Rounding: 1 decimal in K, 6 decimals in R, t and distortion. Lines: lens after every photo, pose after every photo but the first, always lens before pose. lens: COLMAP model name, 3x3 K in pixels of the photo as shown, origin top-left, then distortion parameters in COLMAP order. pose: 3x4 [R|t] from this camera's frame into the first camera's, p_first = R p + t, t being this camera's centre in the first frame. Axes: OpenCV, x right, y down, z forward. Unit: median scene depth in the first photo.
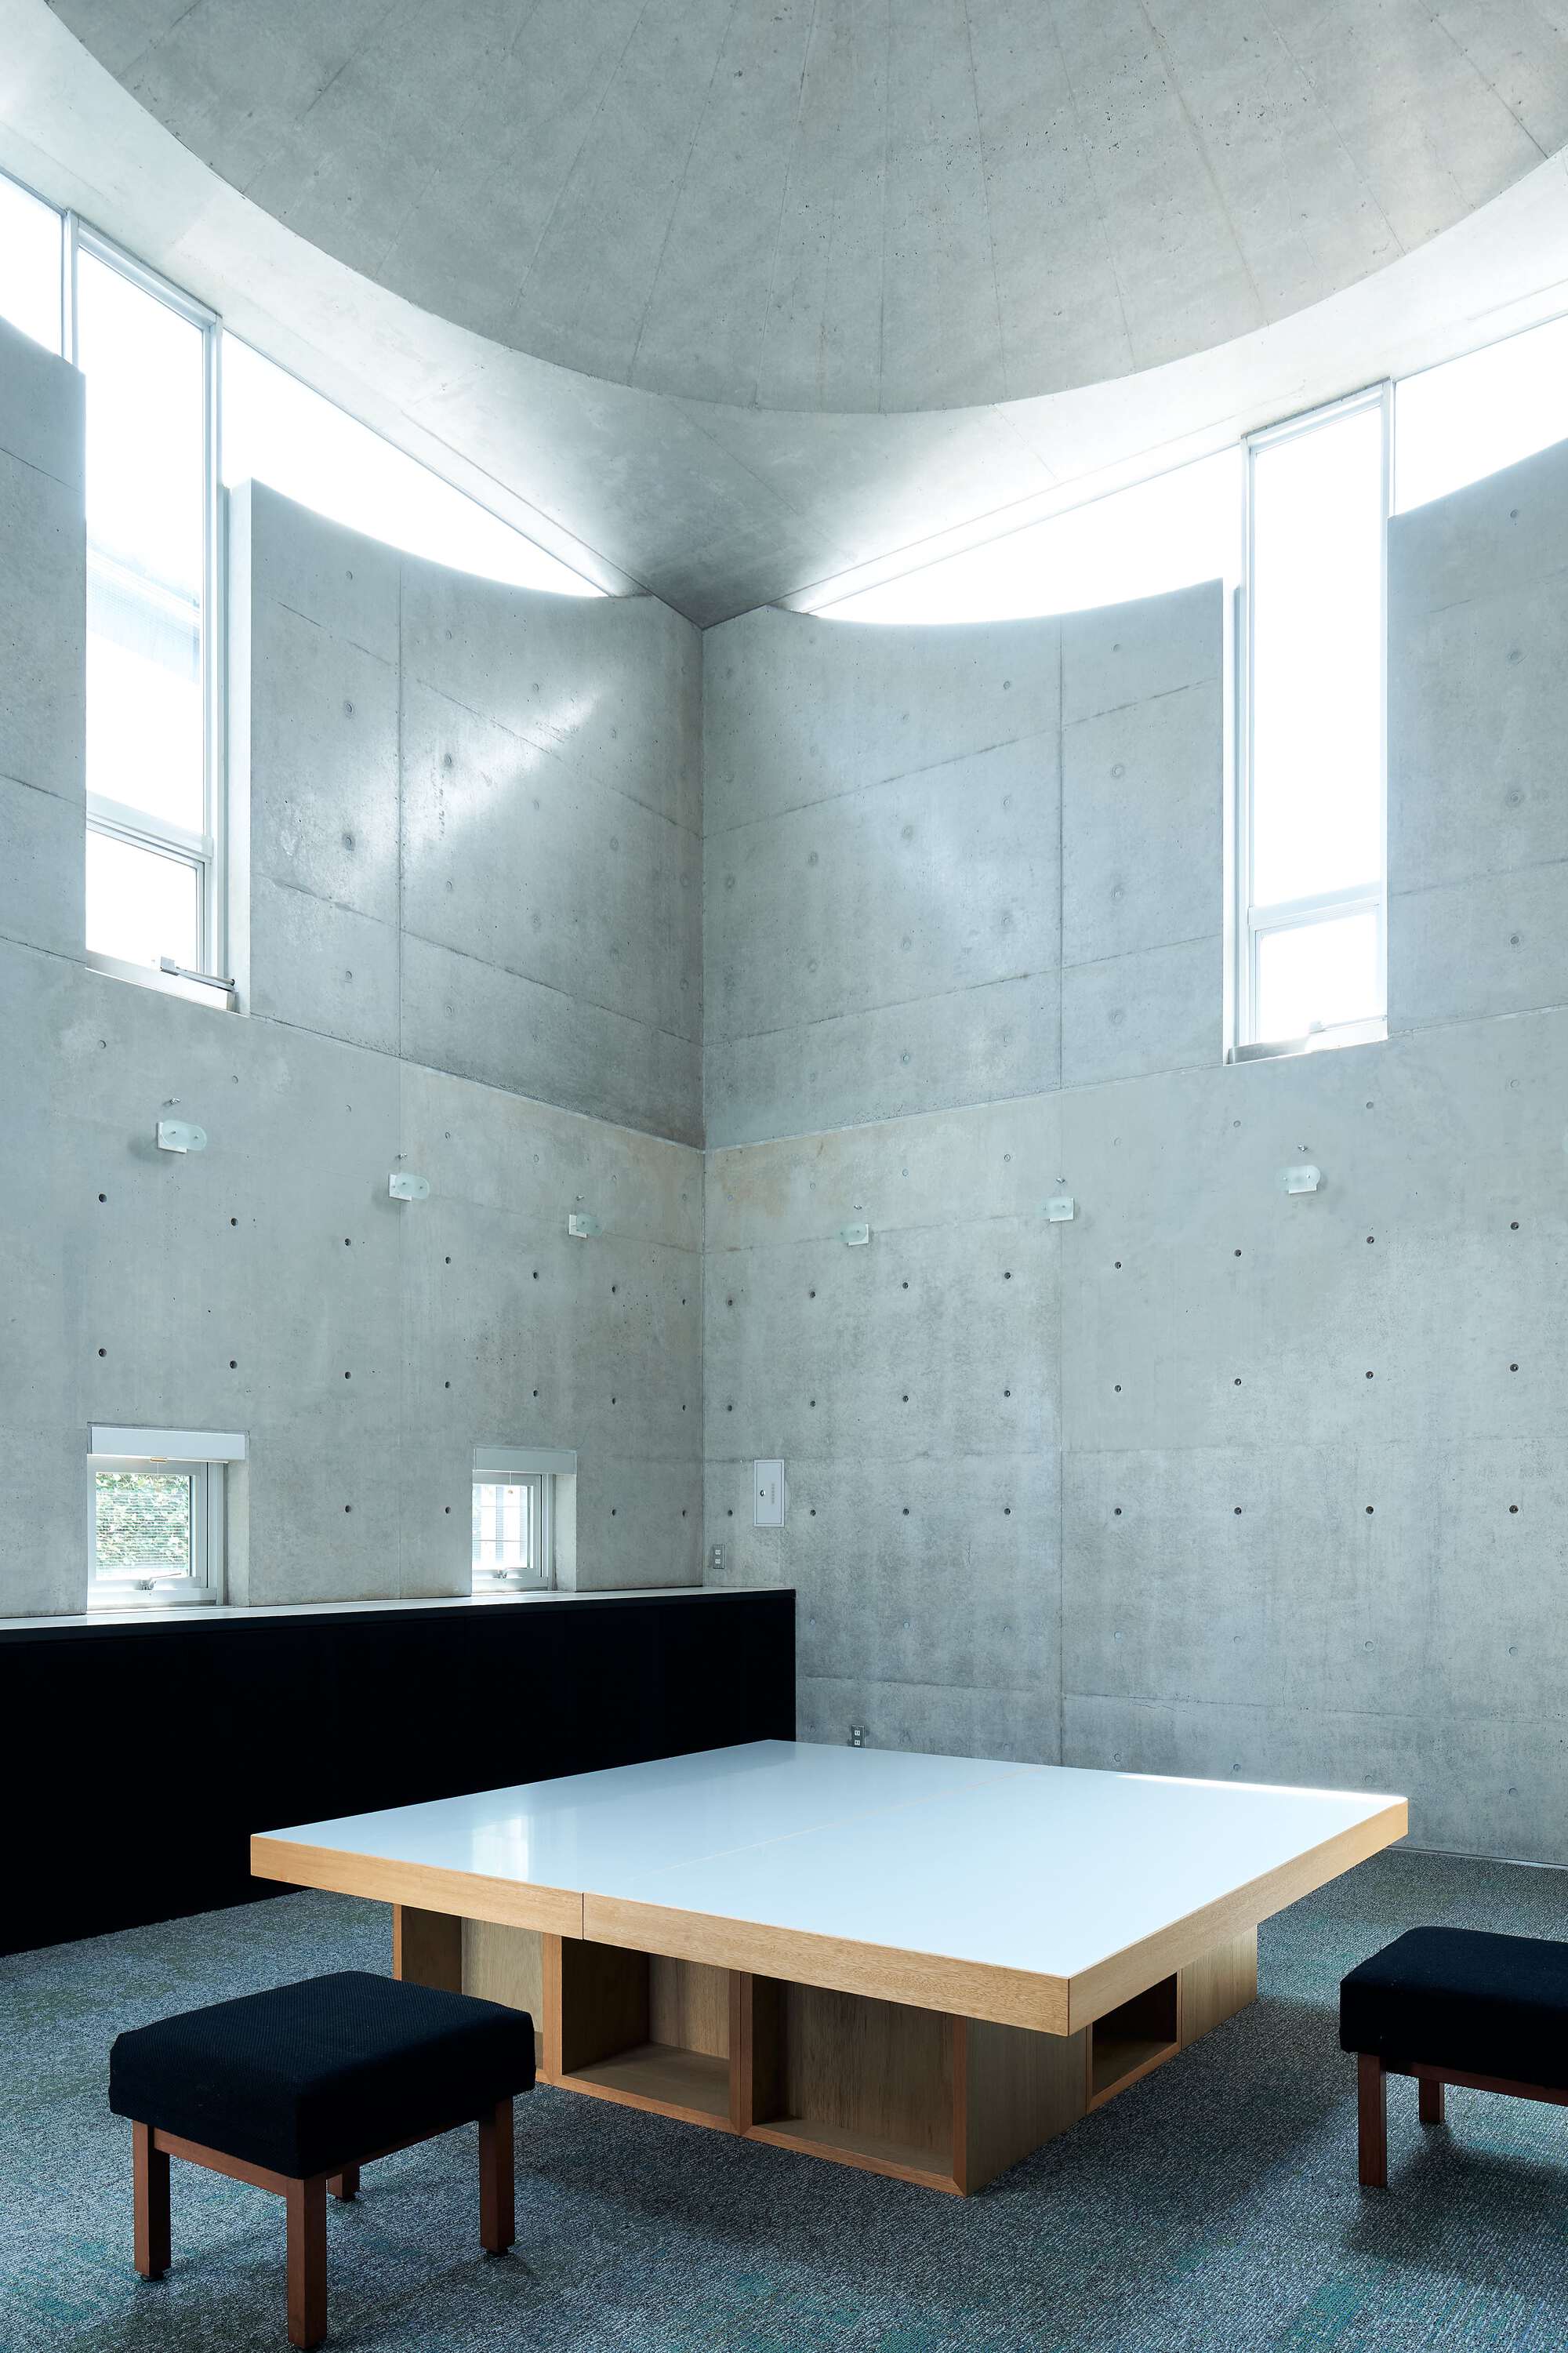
lens RADIAL K [[1643.0, 0, 831.5], [0, 1643.0, 1565.1], [0, 0, 1]] dist [-0.045402, 0.010246]
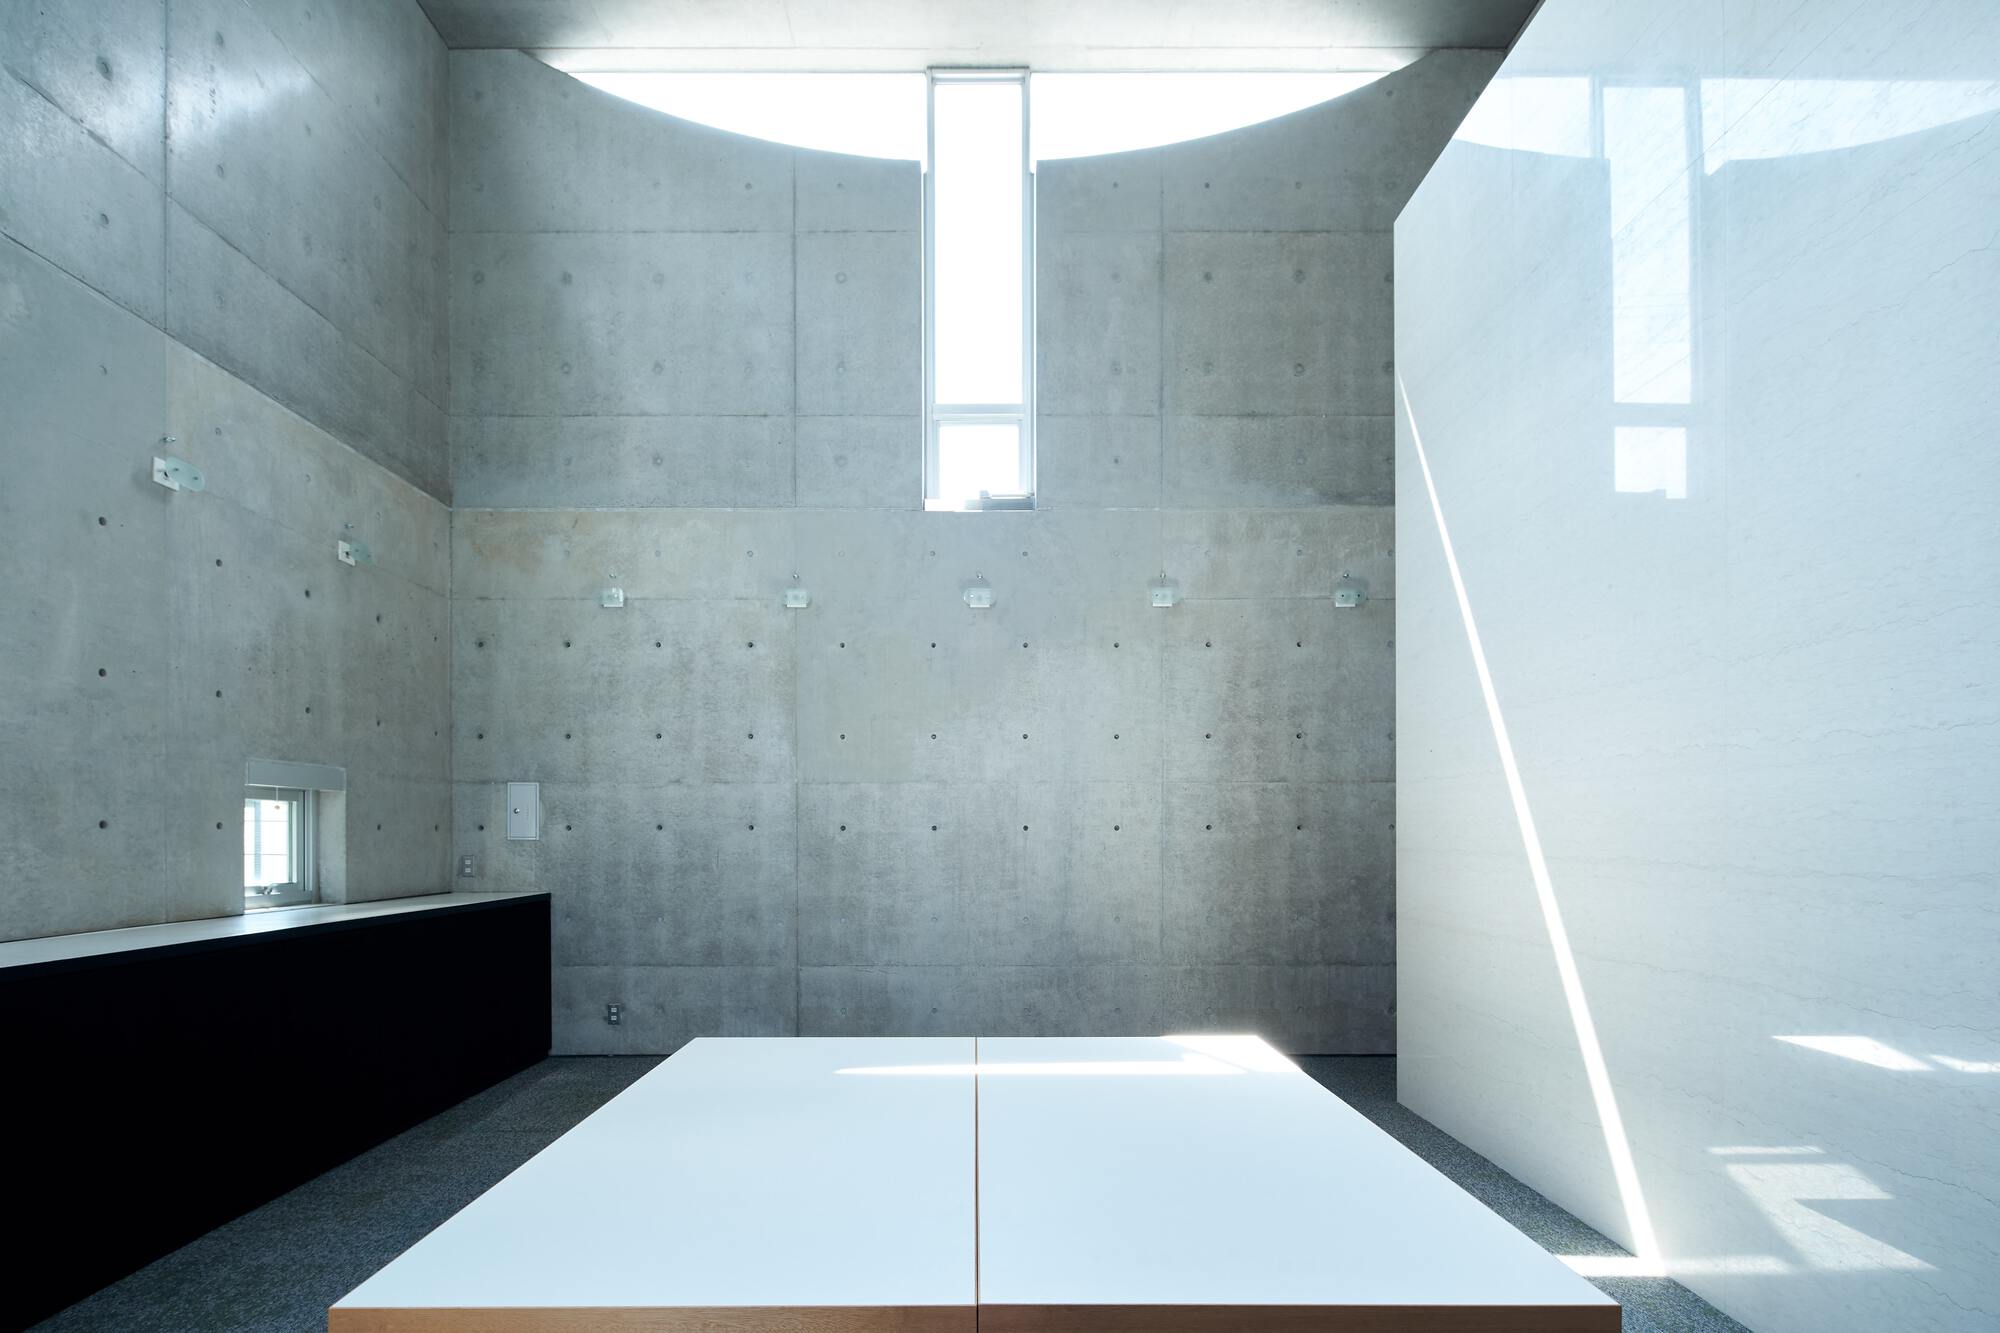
lens RADIAL K [[981.3, 0, 1015.7], [0, 981.3, 846.0], [0, 0, 1]] dist [-0.018212, 0.000063]
pose [[0.811290, -0.008279, 0.584586, -0.178257], [0.013746, 0.999893, -0.004917, -0.011993], [-0.584483, 0.012025, 0.811317, 0.260077]]
